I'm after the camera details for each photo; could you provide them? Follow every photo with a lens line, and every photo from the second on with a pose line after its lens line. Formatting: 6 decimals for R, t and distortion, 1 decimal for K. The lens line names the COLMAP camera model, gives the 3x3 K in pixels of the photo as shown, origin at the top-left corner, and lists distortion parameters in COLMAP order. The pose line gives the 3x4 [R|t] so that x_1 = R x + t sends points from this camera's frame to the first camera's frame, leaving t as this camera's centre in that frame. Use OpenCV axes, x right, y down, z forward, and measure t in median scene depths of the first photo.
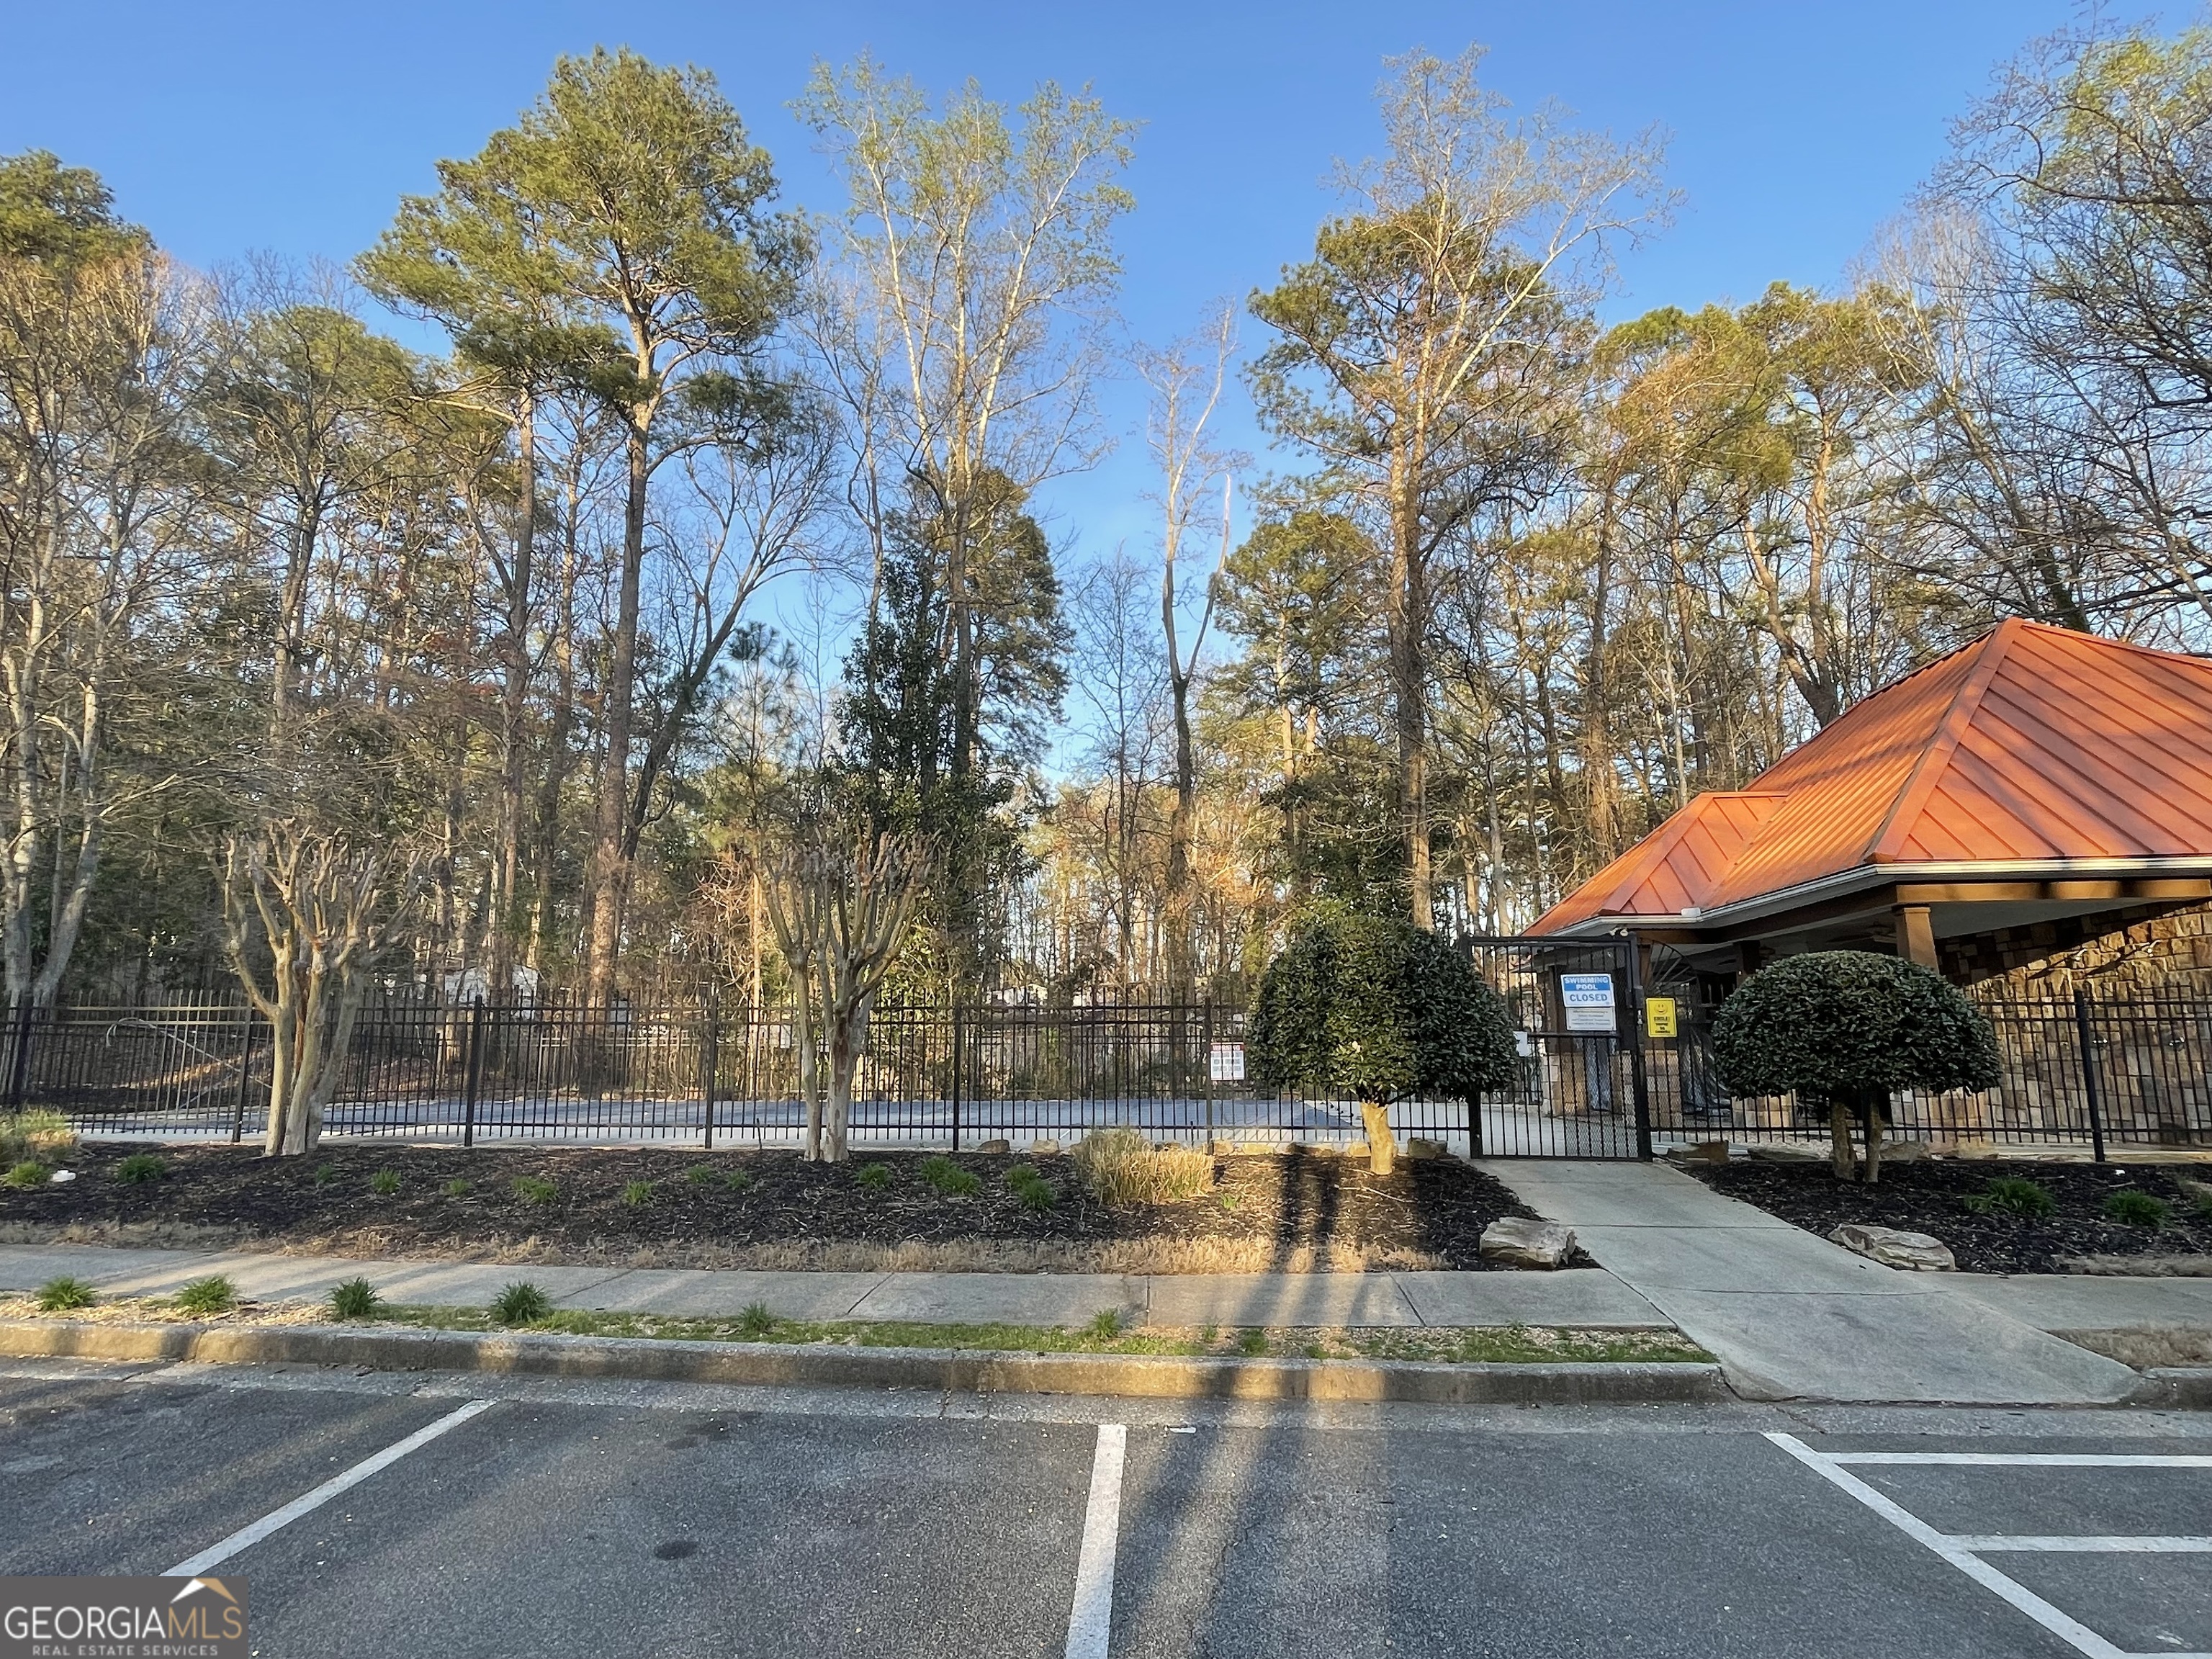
lens RADIAL K [[1198.1, 0, 1106.0], [0, 1198.1, 829.5], [0, 0, 1]] dist [0.014306, -0.016635]
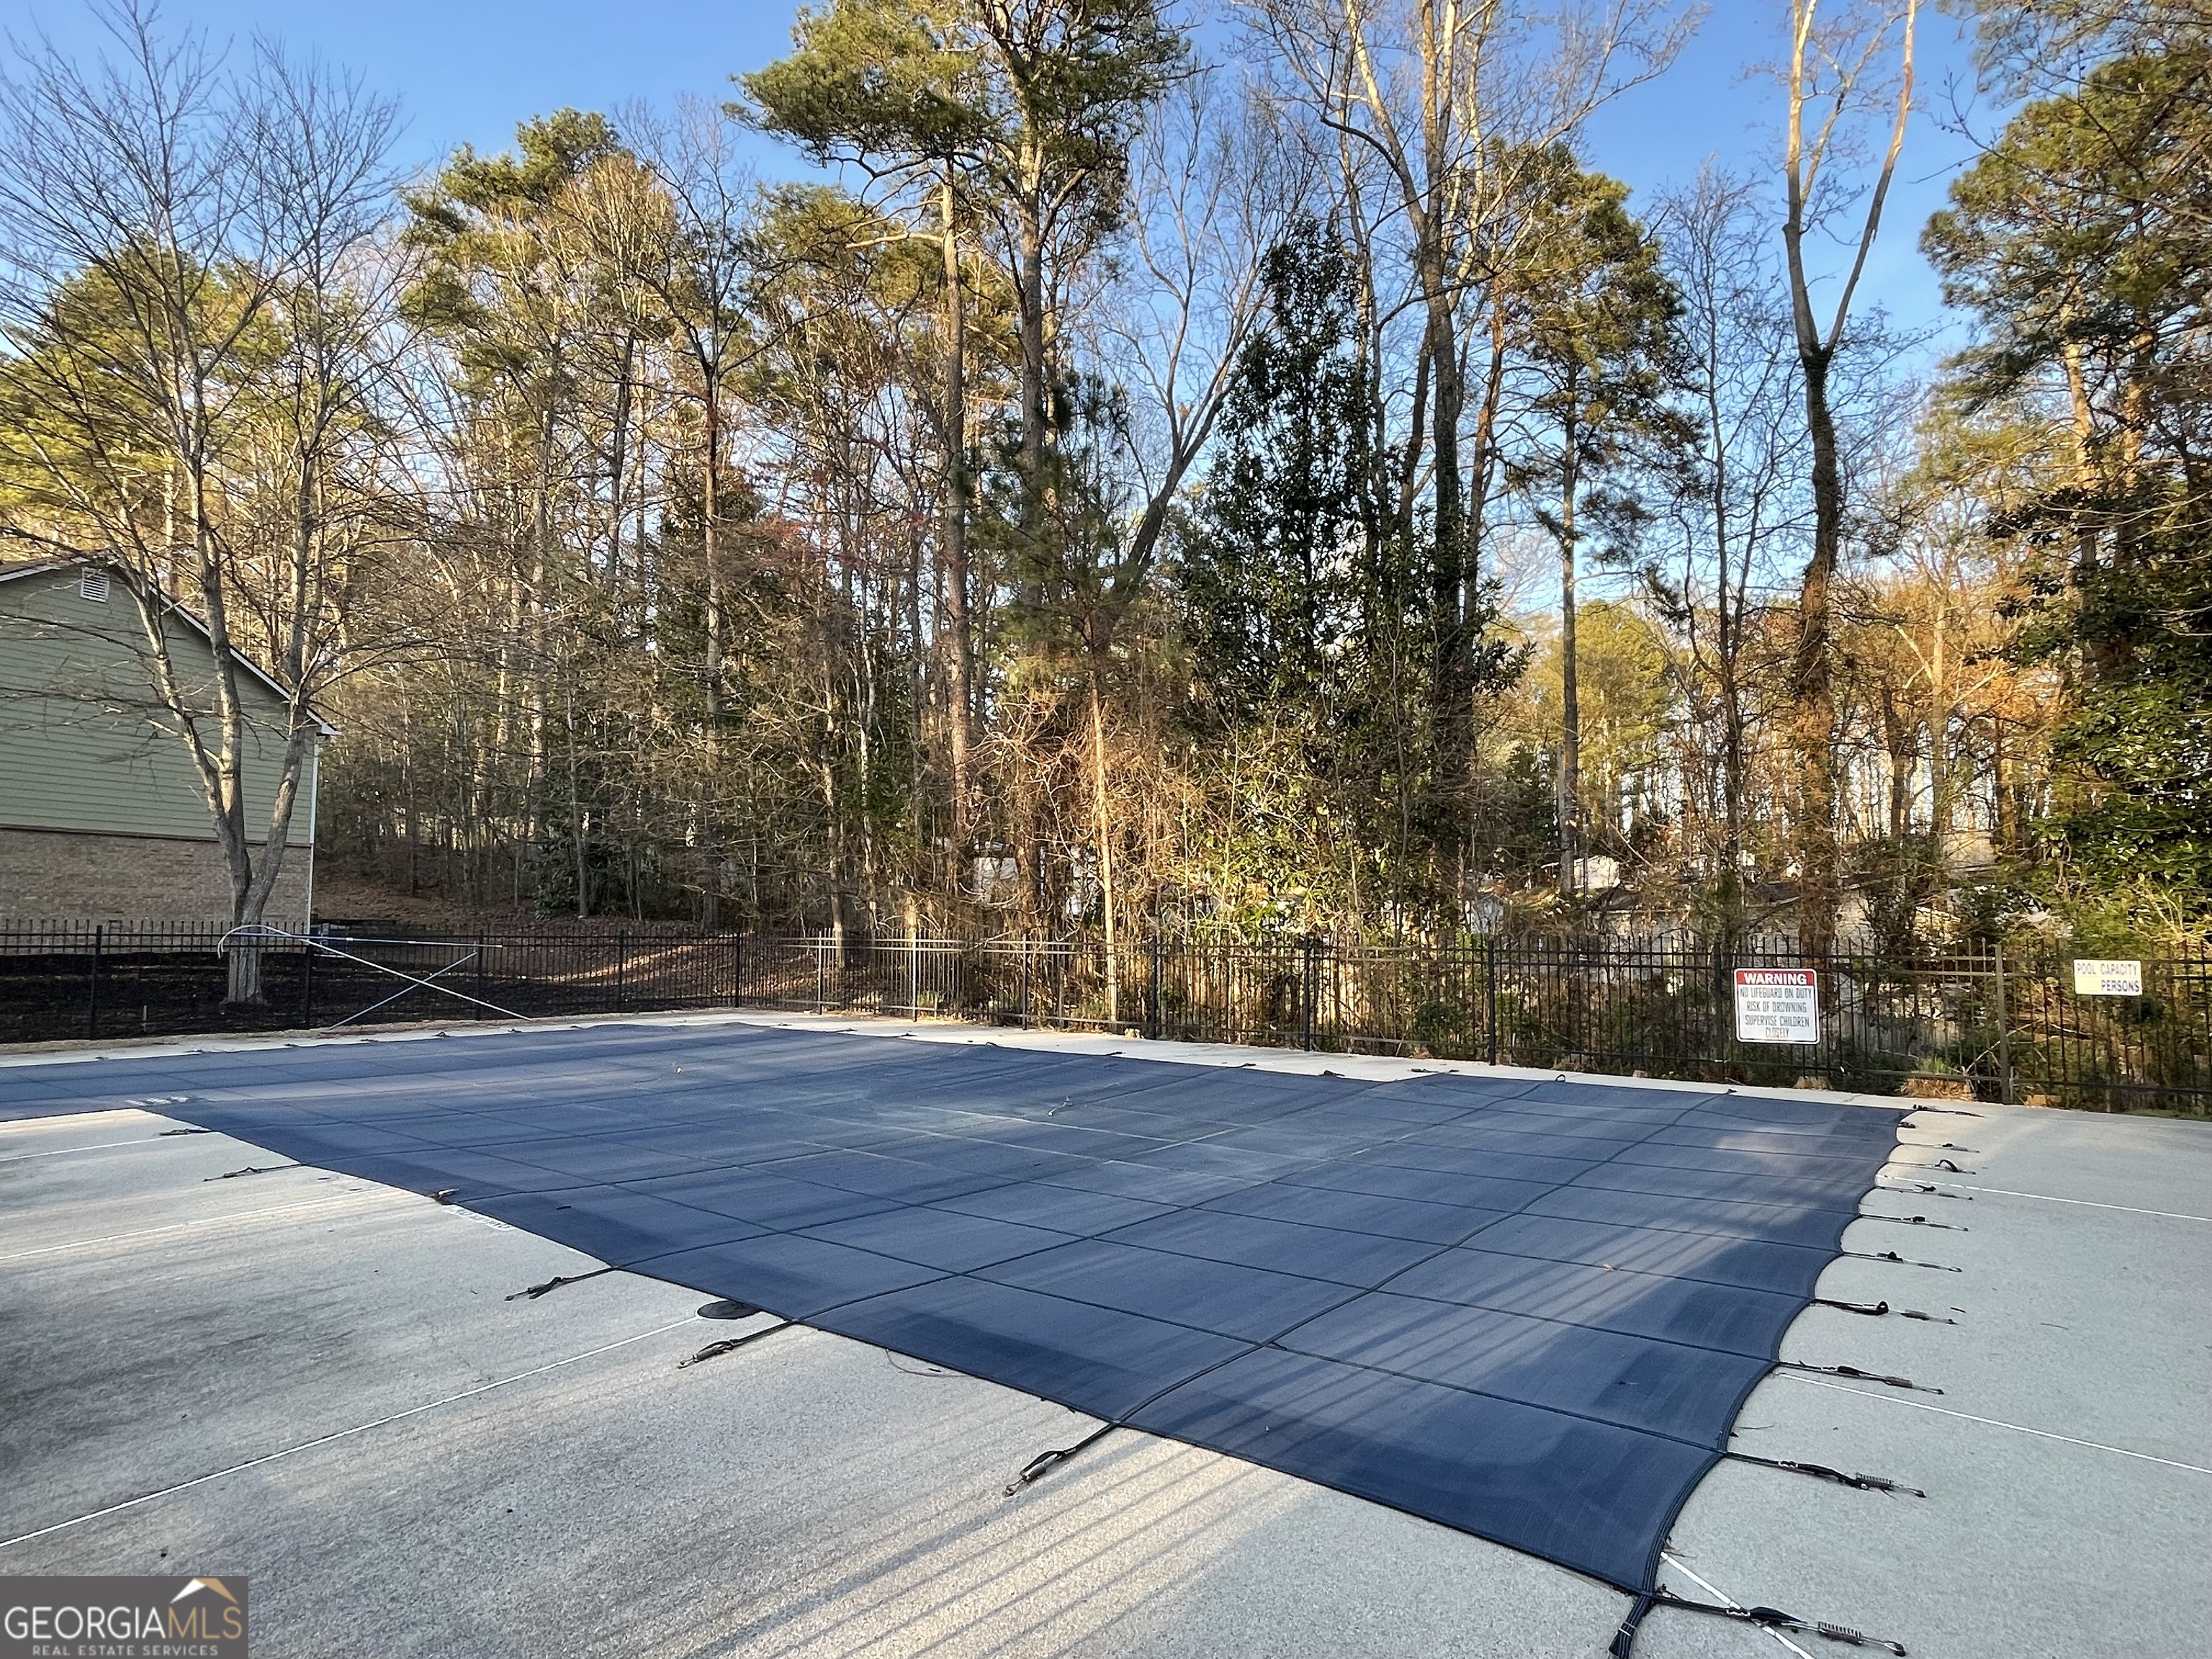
lens RADIAL K [[1205.1, 0, 1101.9], [0, 1205.1, 840.8], [0, 0, 1]] dist [-0.021675, 0.013868]
pose [[0.839742, -0.029684, -0.542174, 0.095753], [0.094398, 0.991280, 0.091936, 0.039277], [0.534717, -0.128382, 0.835222, 0.316000]]
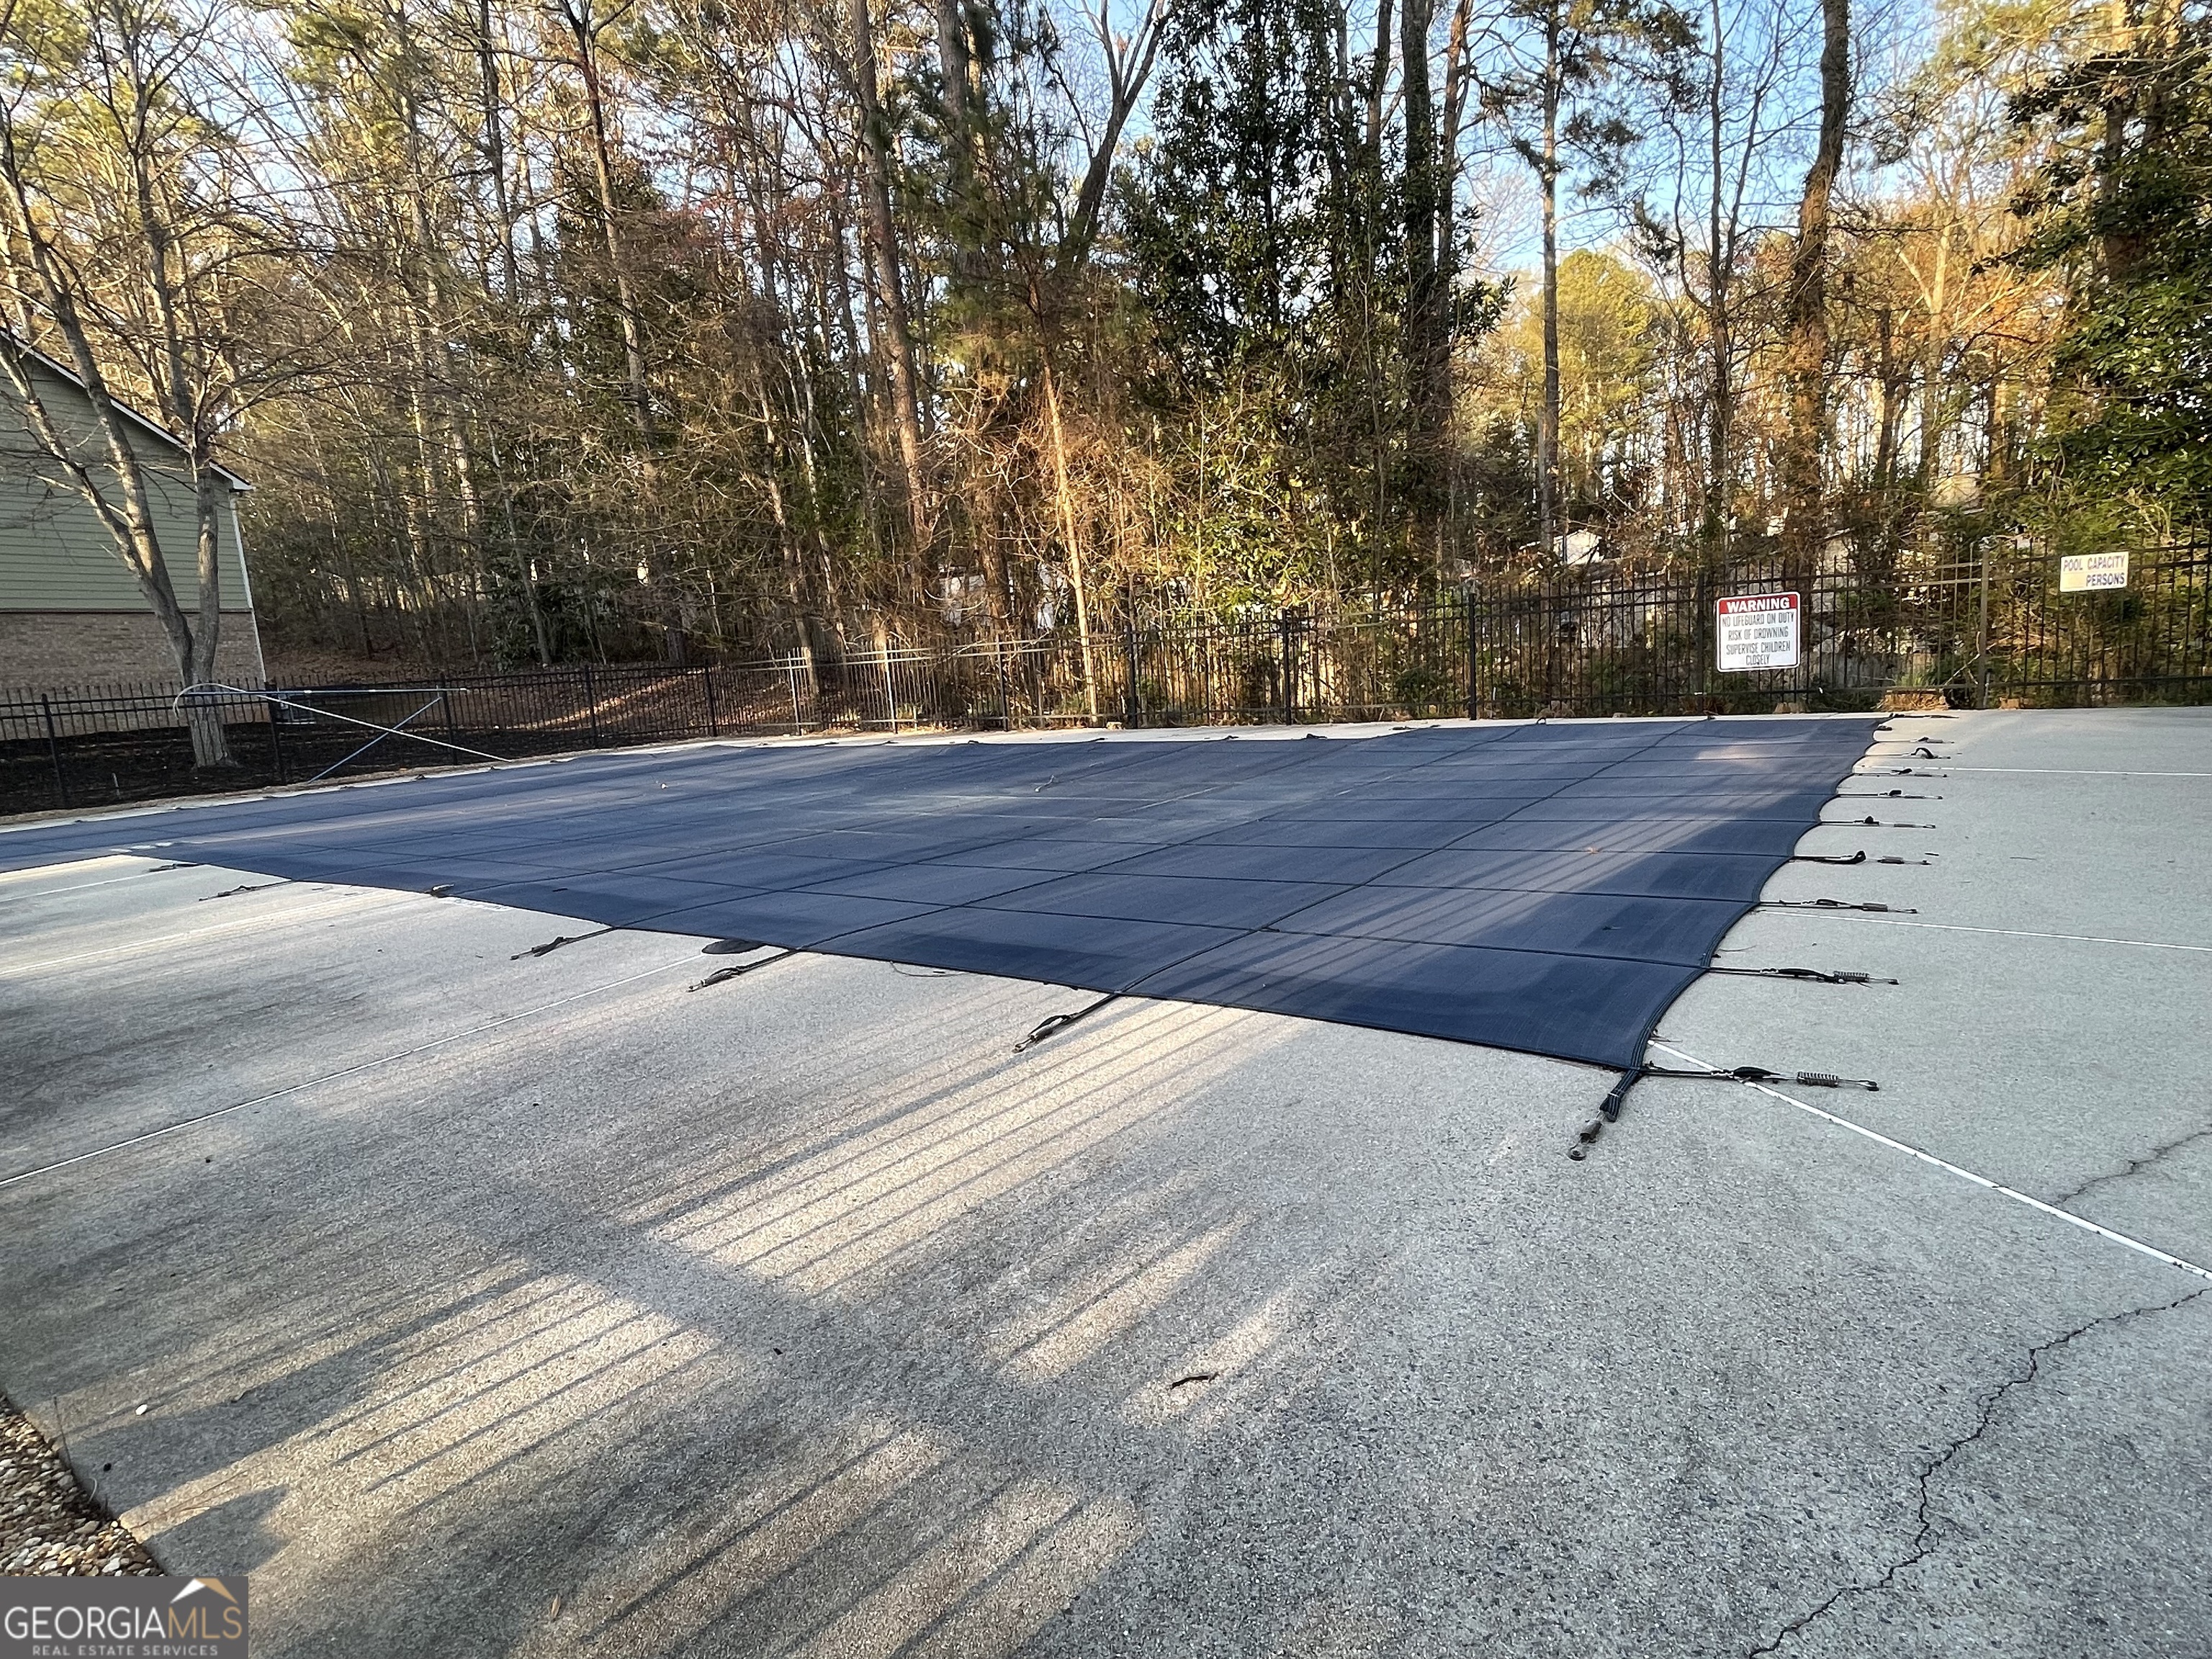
lens RADIAL K [[1205.1, 0, 1101.9], [0, 1205.1, 840.8], [0, 0, 1]] dist [-0.021675, 0.013868]
pose [[0.848623, 0.026656, -0.528325, 0.093494], [0.166680, 0.934384, 0.314872, 0.054210], [0.502052, -0.355269, 0.788497, 0.316961]]
